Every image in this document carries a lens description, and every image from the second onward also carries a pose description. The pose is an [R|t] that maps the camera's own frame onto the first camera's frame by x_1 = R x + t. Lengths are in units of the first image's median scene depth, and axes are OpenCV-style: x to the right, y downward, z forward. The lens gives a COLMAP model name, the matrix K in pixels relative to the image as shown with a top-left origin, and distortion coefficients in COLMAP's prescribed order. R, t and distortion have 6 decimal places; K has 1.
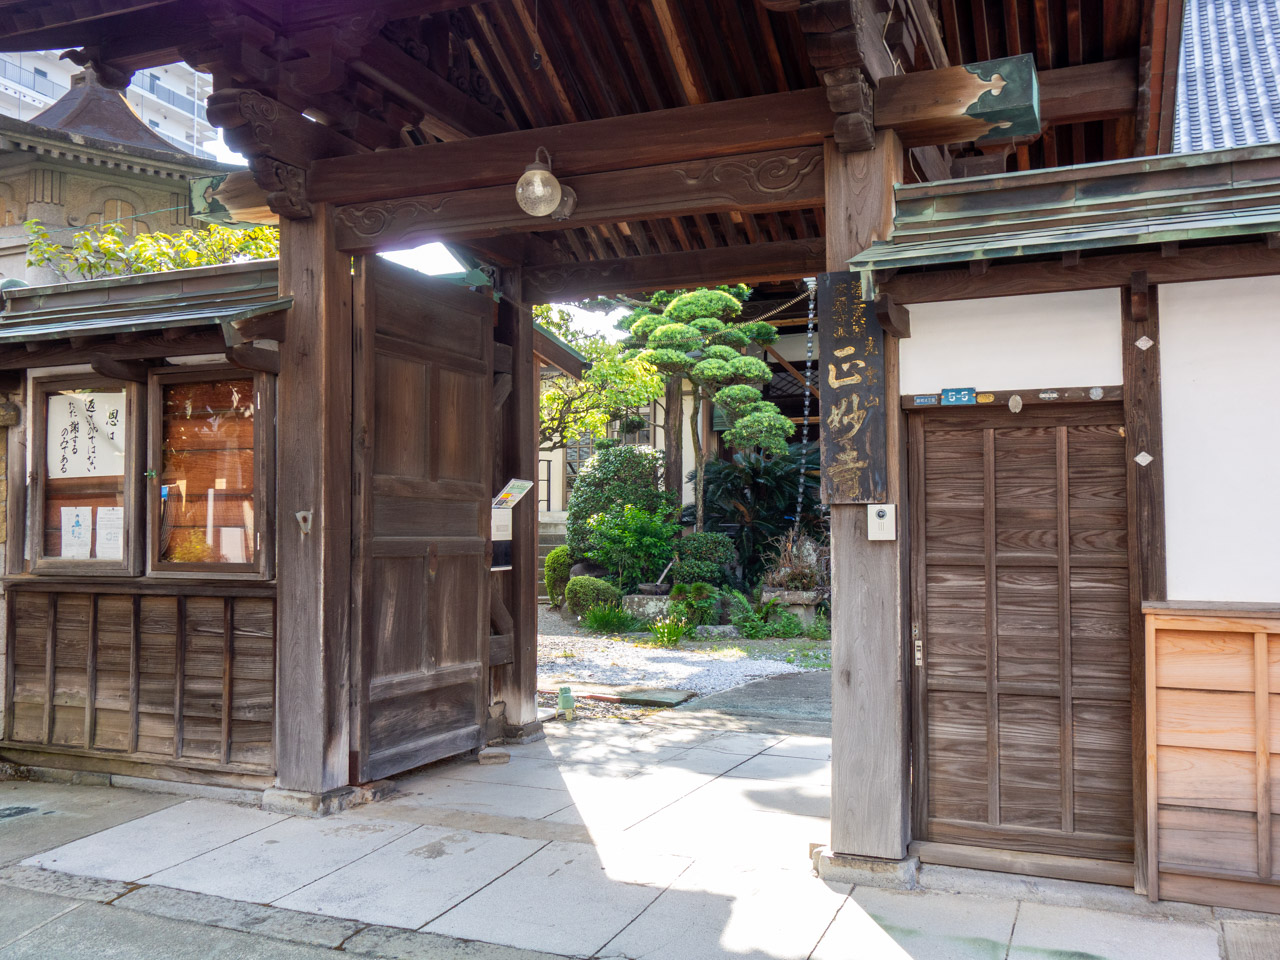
lens RADIAL K [[1122.3, 0, 645.6], [0, 1122.3, 481.6], [0, 0, 1]] dist [-0.006483, -0.005157]
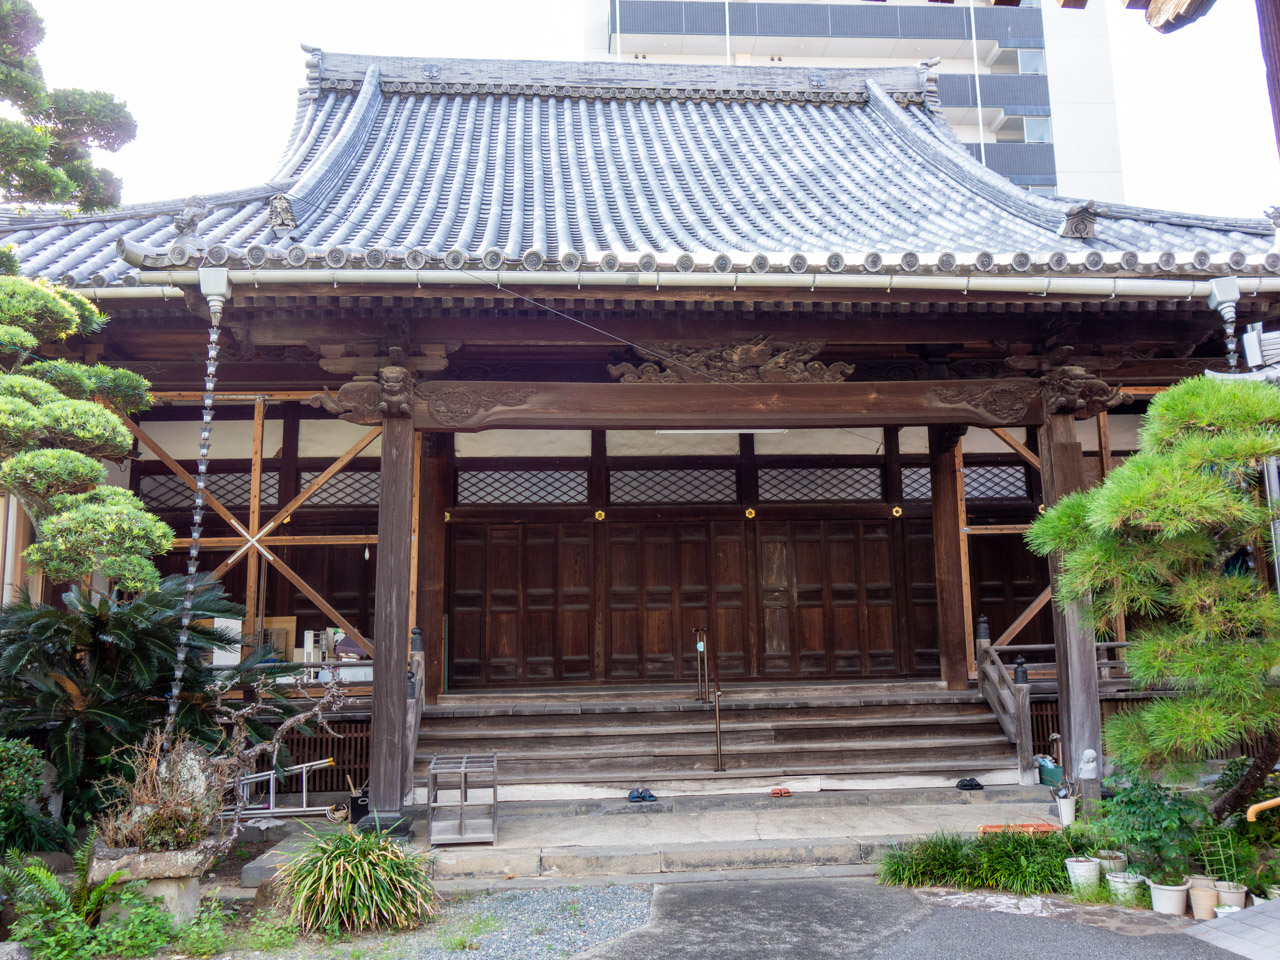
lens RADIAL K [[1122.3, 0, 649.5], [0, 1122.3, 484.0], [0, 0, 1]] dist [-0.006483, -0.005157]
pose [[0.863821, 0.056512, 0.500619, 0.057694], [0.008199, 0.991980, -0.126127, -0.005199], [-0.503732, 0.113056, 0.856430, 0.408681]]
